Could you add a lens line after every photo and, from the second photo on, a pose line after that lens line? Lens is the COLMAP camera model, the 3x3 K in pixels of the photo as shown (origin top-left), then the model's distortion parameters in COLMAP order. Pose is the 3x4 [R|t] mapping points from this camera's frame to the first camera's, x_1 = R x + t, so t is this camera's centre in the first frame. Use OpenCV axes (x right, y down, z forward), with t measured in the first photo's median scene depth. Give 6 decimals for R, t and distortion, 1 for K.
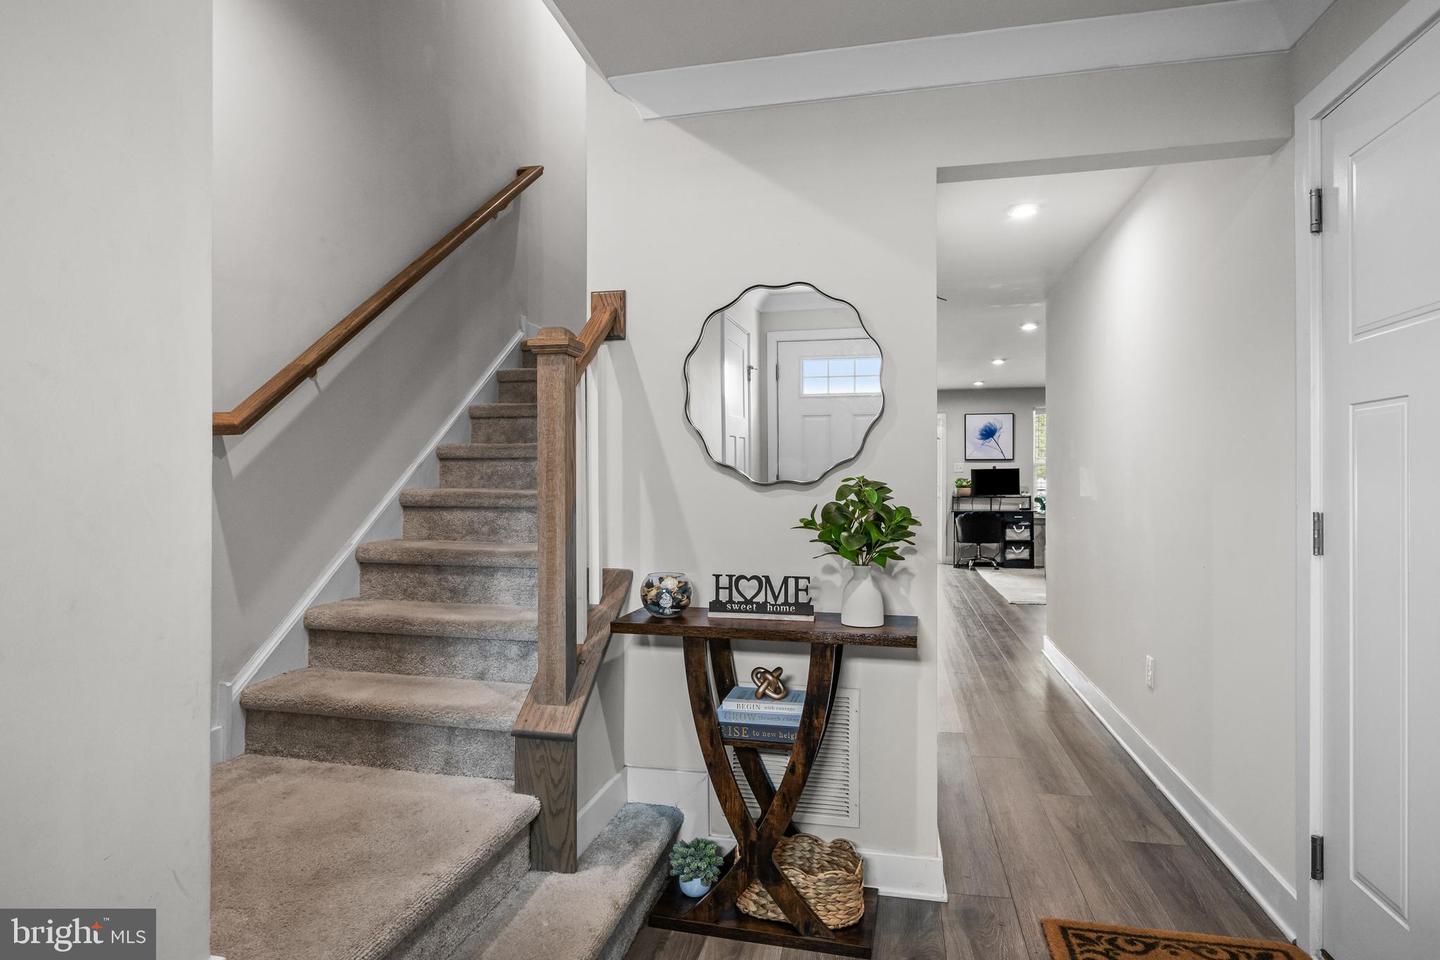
lens RADIAL K [[798.6, 0, 719.2], [0, 798.6, 478.5], [0, 0, 1]] dist [0.005196, 0.004094]
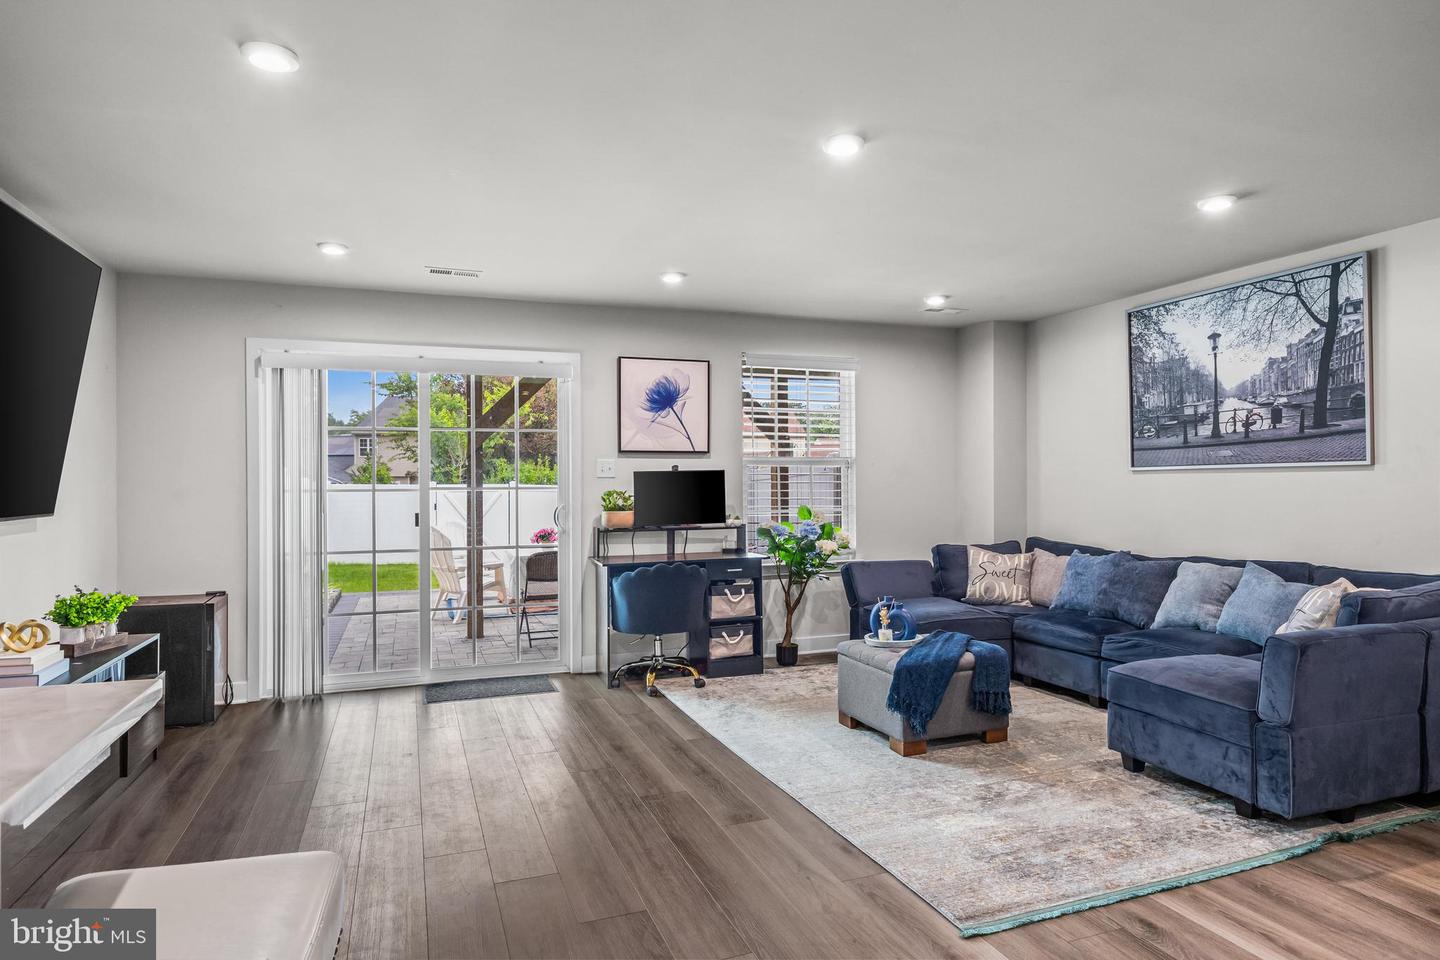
lens RADIAL K [[844.3, 0, 717.6], [0, 844.3, 477.9], [0, 0, 1]] dist [-0.006323, -0.000498]
pose [[0.841001, -0.001740, 0.541031, 0.084208], [0.003659, 0.999990, -0.002473, -0.006322], [-0.541021, 0.004060, 0.840999, 0.548323]]
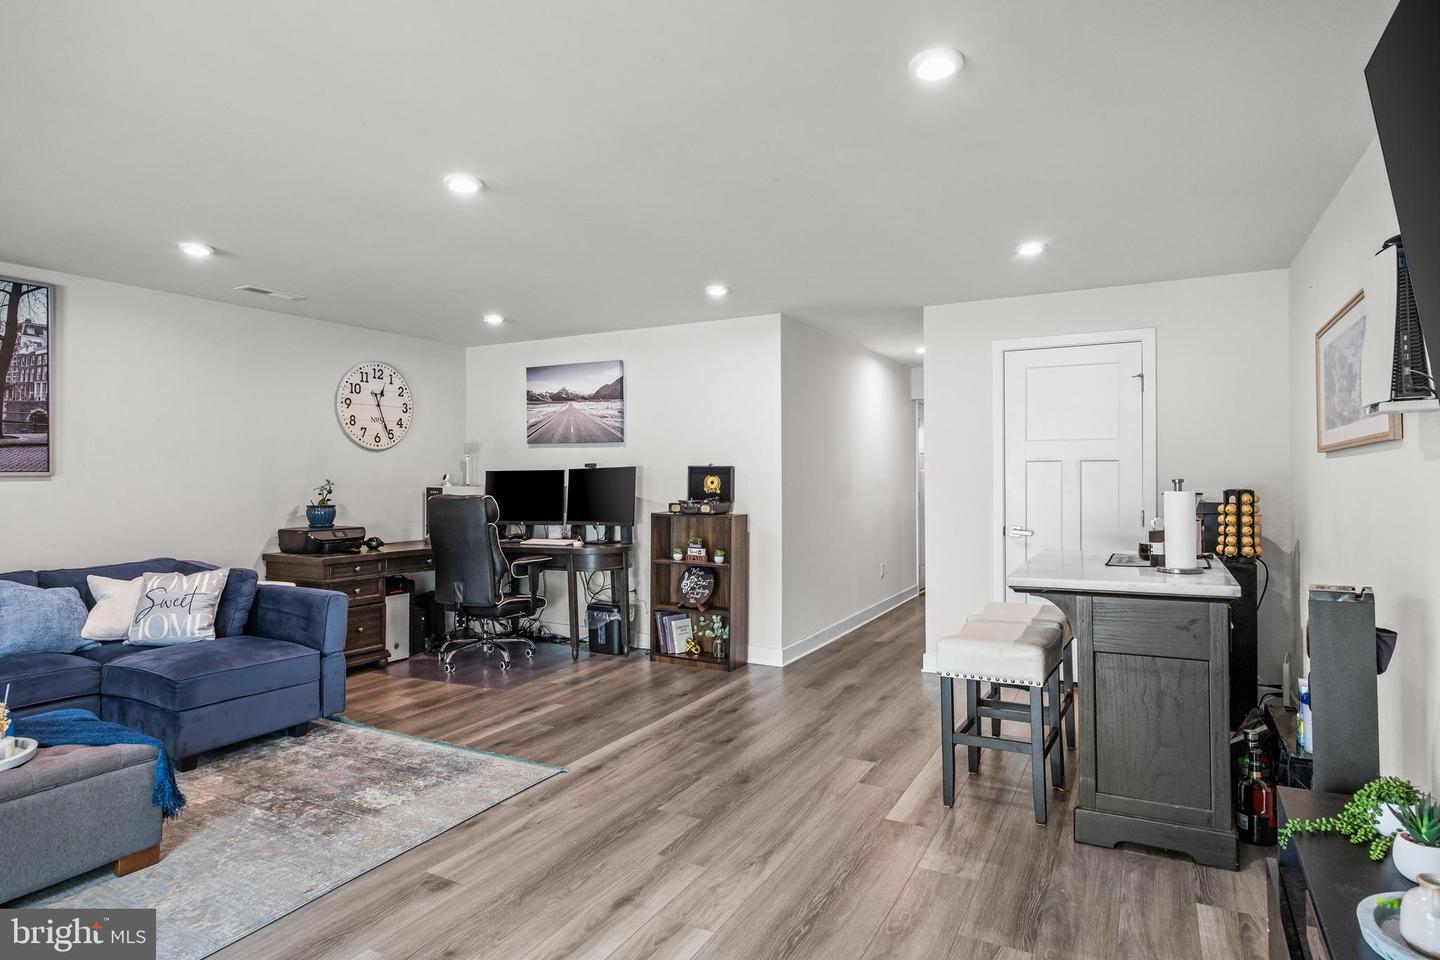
lens RADIAL K [[798.6, 0, 717.1], [0, 798.6, 473.2], [0, 0, 1]] dist [0.005196, 0.004094]
pose [[-0.959549, -0.000865, 0.281540, 0.111651], [-0.000527, 0.999999, 0.001276, -0.019942], [-0.281541, 0.001076, -0.959549, 1.352969]]
